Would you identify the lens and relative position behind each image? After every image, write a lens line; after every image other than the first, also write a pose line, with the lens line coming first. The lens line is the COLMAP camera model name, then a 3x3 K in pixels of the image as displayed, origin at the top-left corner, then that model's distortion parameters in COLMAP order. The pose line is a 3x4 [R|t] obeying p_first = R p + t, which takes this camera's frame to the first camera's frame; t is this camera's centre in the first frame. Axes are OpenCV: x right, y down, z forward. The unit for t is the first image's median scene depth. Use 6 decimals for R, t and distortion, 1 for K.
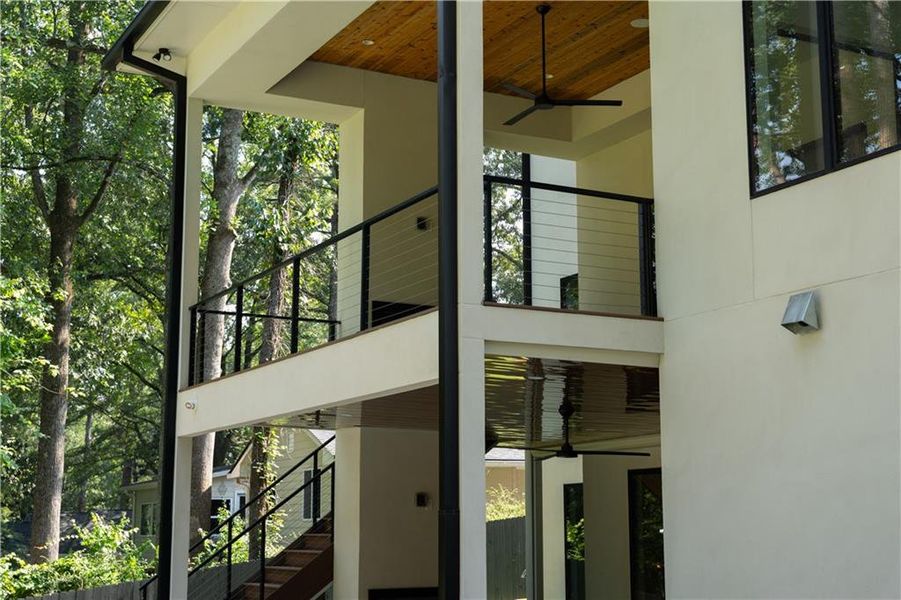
lens RADIAL K [[1327.9, 0, 450.0], [0, 1327.9, 300.6], [0, 0, 1]] dist [0.058005, 0.000000]
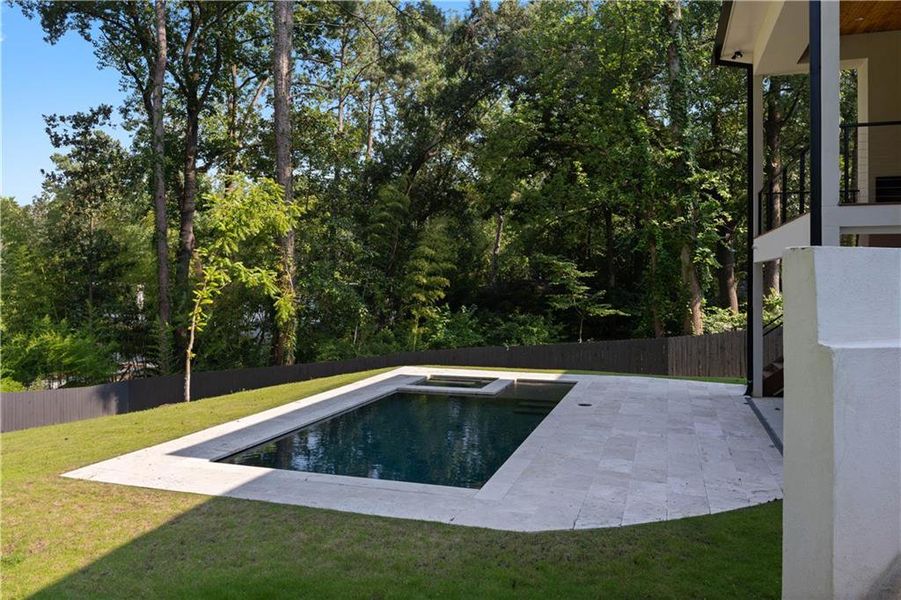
lens RADIAL K [[675.7, 0, 459.0], [0, 675.7, 282.4], [0, 0, 1]] dist [-0.009800, -0.000549]
pose [[0.704943, 0.000938, -0.709263, 0.159106], [0.123520, 0.984556, 0.124069, -0.036208], [0.698425, -0.175070, 0.693940, 0.033741]]
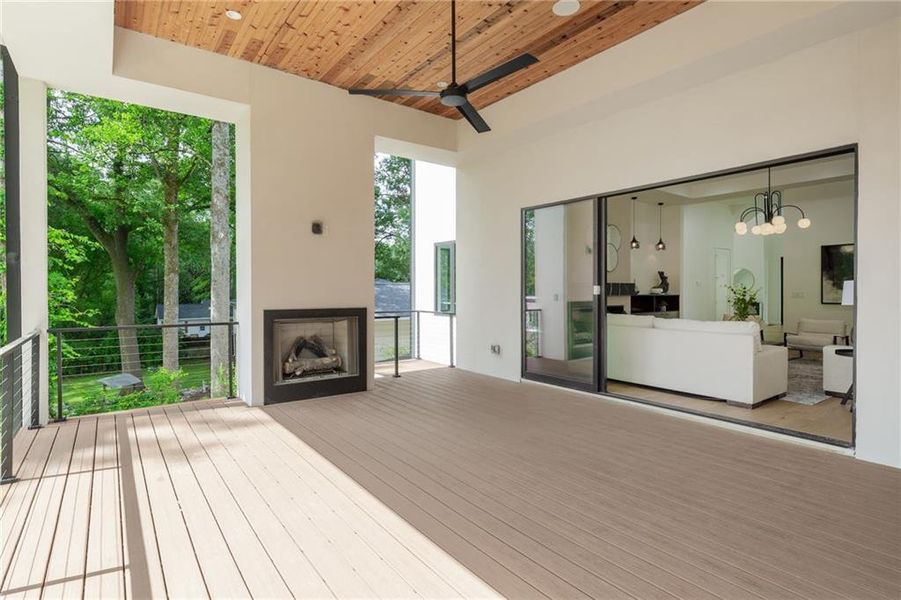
lens RADIAL K [[456.0, 0, 445.7], [0, 456.0, 291.1], [0, 0, 1]] dist [0.004362, -0.000093]
pose [[0.988807, 0.003192, 0.149164, 0.024015], [-0.030468, 0.983022, 0.180938, -0.074893], [-0.146054, -0.183458, 0.972117, 0.619993]]
